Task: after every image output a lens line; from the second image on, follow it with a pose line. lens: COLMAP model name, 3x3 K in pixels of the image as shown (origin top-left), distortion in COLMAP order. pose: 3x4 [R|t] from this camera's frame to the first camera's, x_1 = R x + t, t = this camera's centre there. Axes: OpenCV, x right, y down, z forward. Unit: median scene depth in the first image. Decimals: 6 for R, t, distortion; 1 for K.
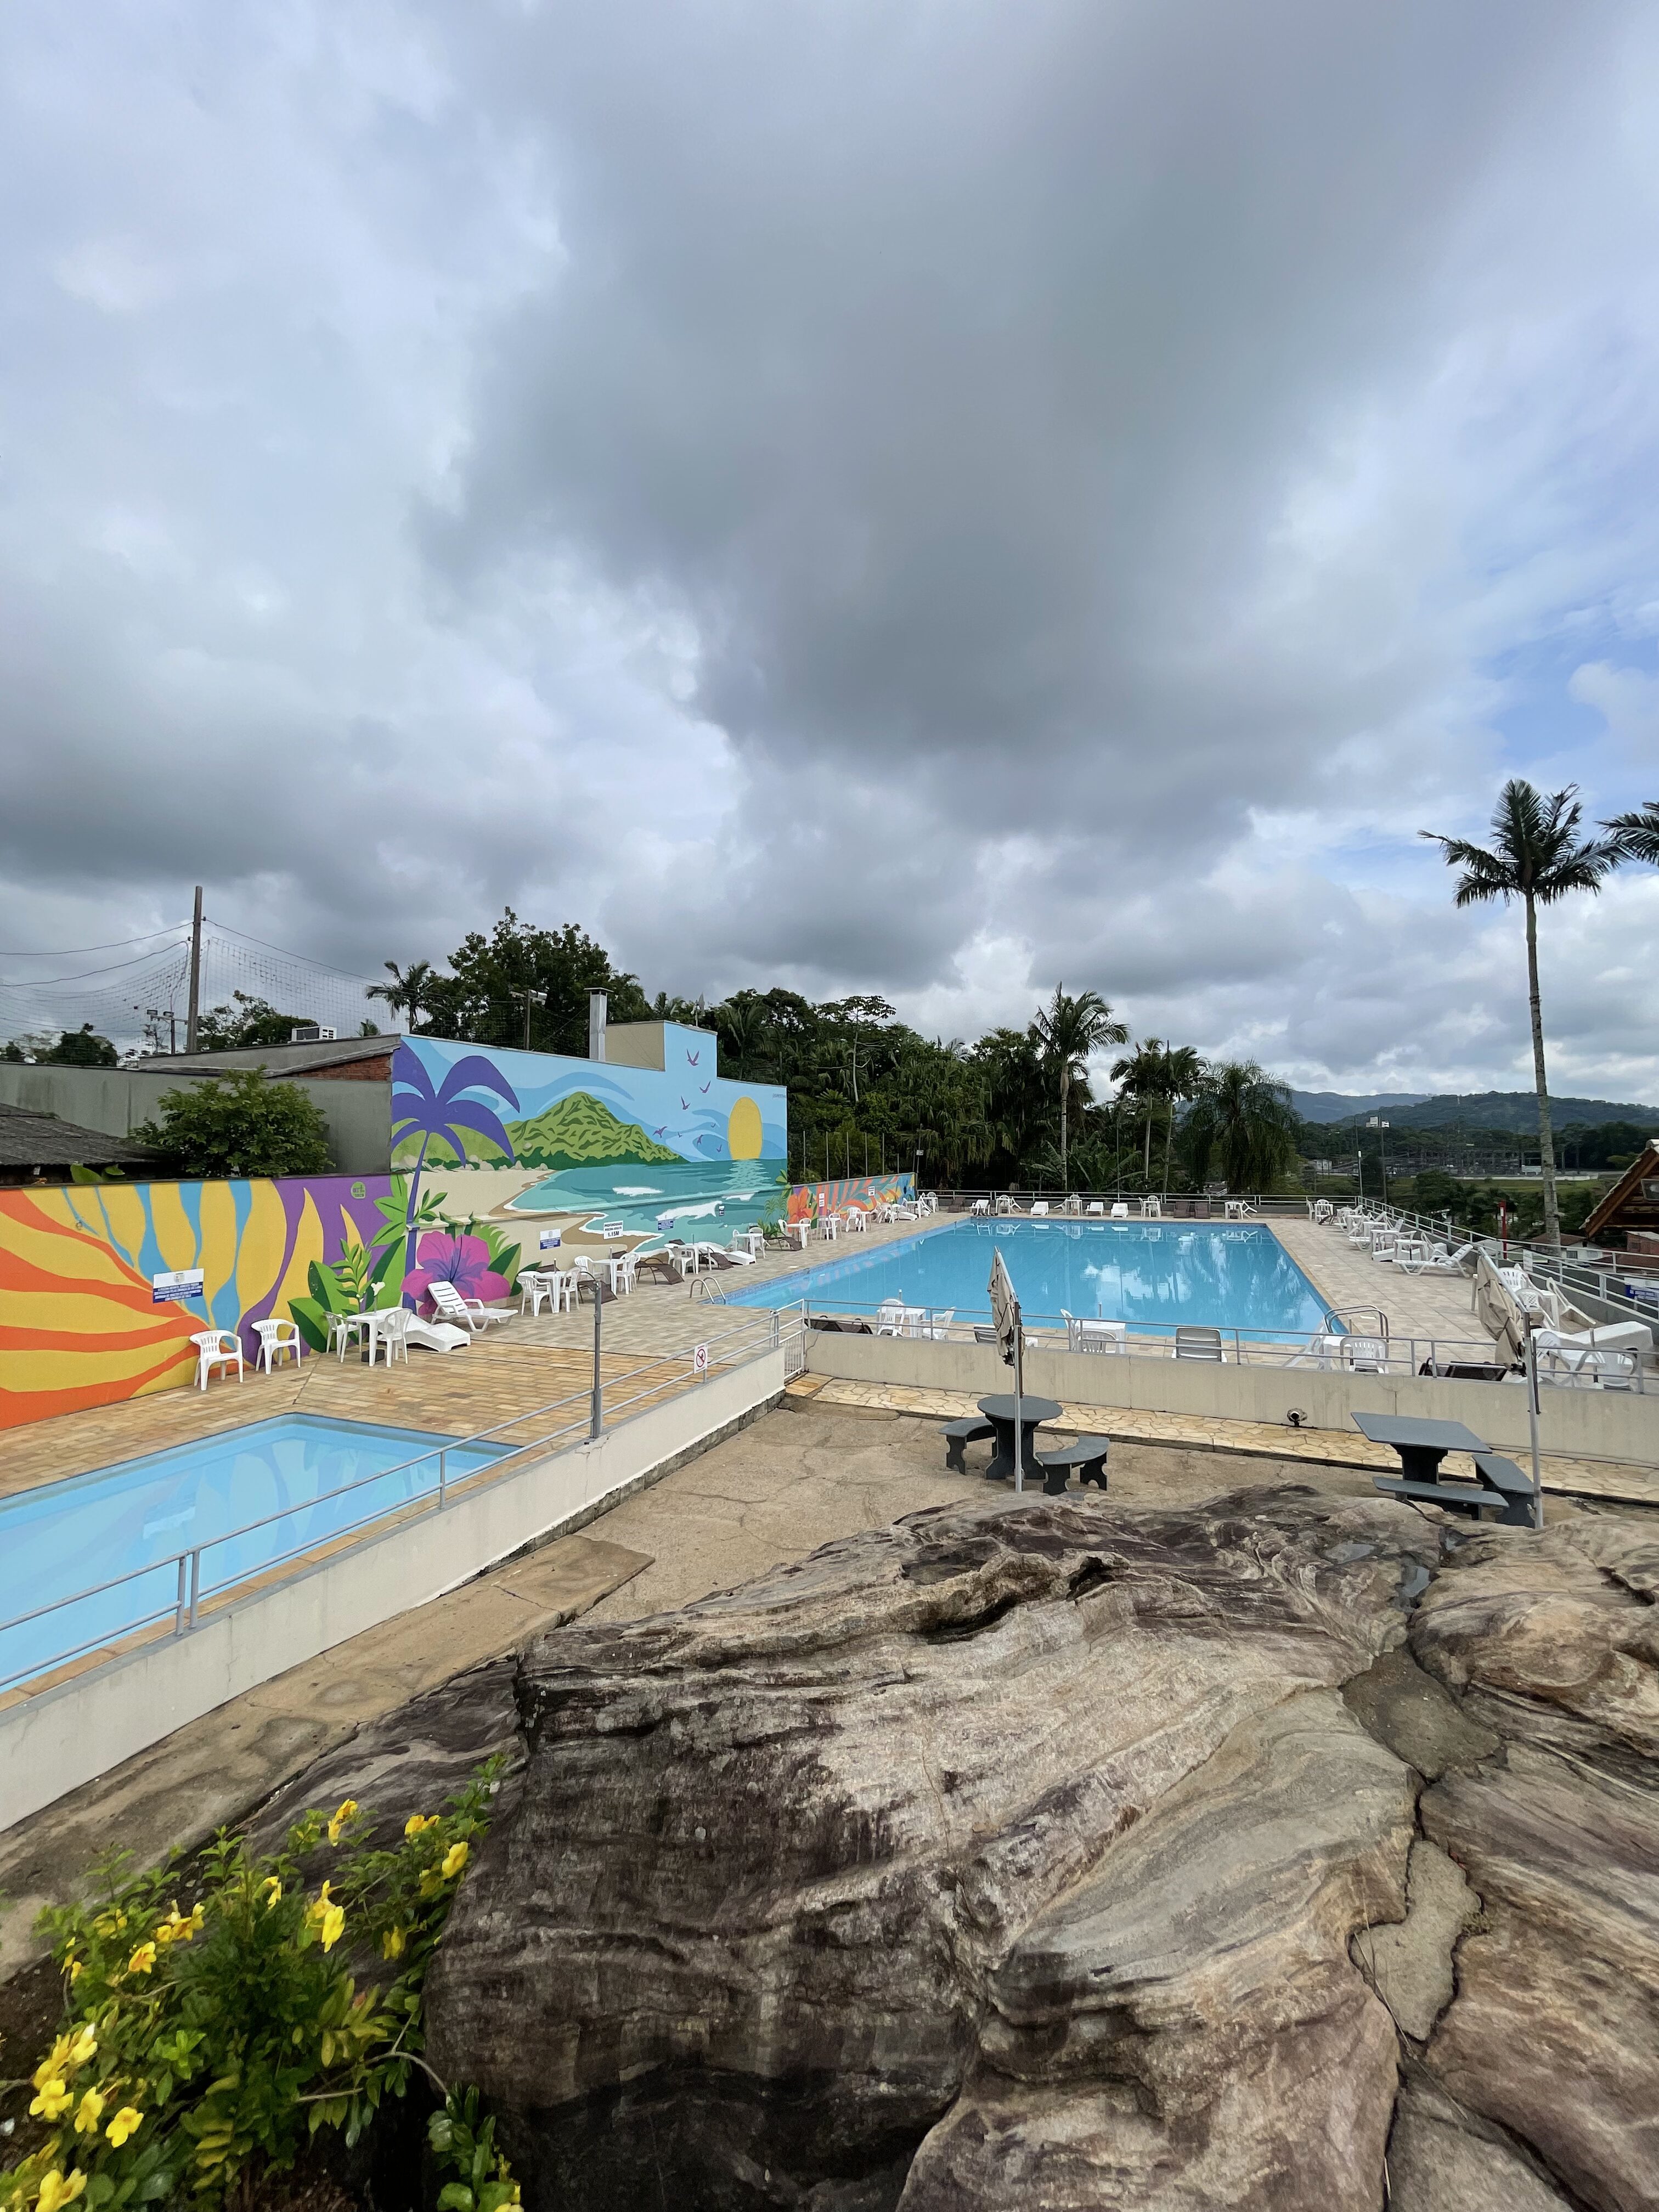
lens RADIAL K [[883.6, 0, 825.4], [0, 883.6, 1083.0], [0, 0, 1]] dist [0.001628, 0.000064]
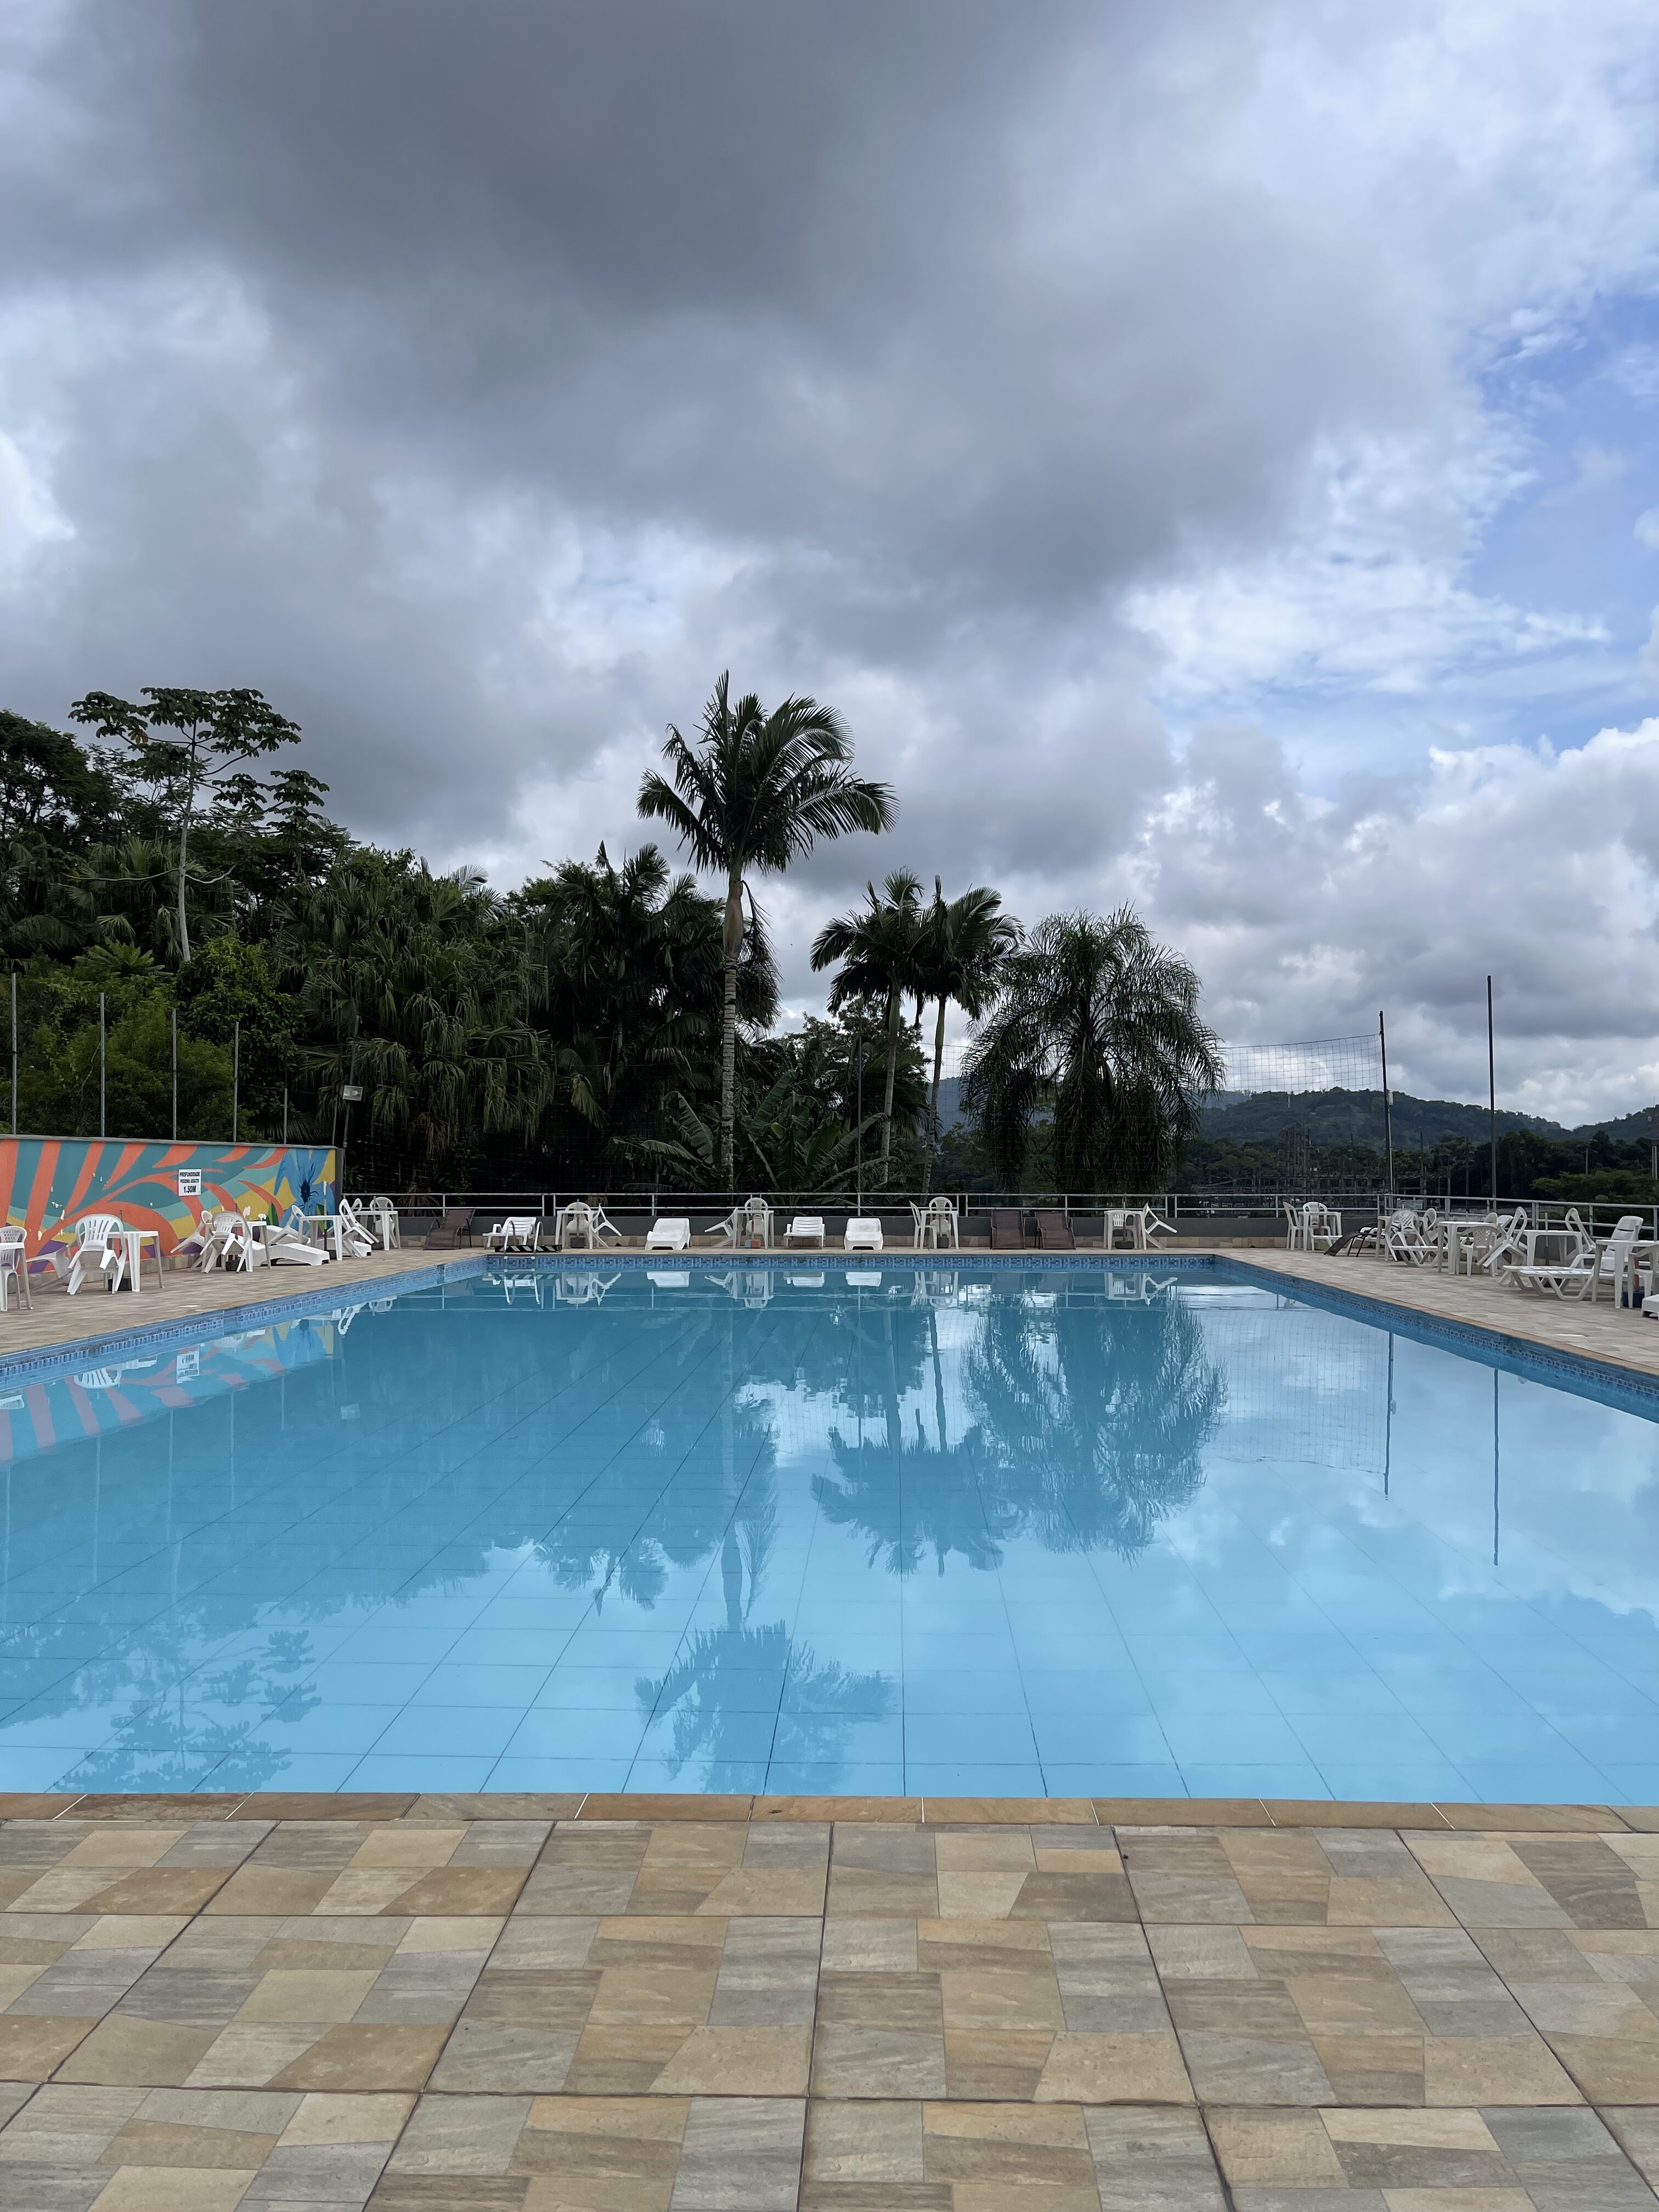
lens RADIAL K [[1660.6, 0, 829.5], [0, 1660.6, 1106.0], [0, 0, 1]] dist [0.081761, -0.141071]
pose [[0.936283, 0.018799, 0.350742, 0.051311], [-0.029318, 0.999265, 0.024703, 0.064300], [-0.350020, -0.033413, 0.936146, 0.288243]]
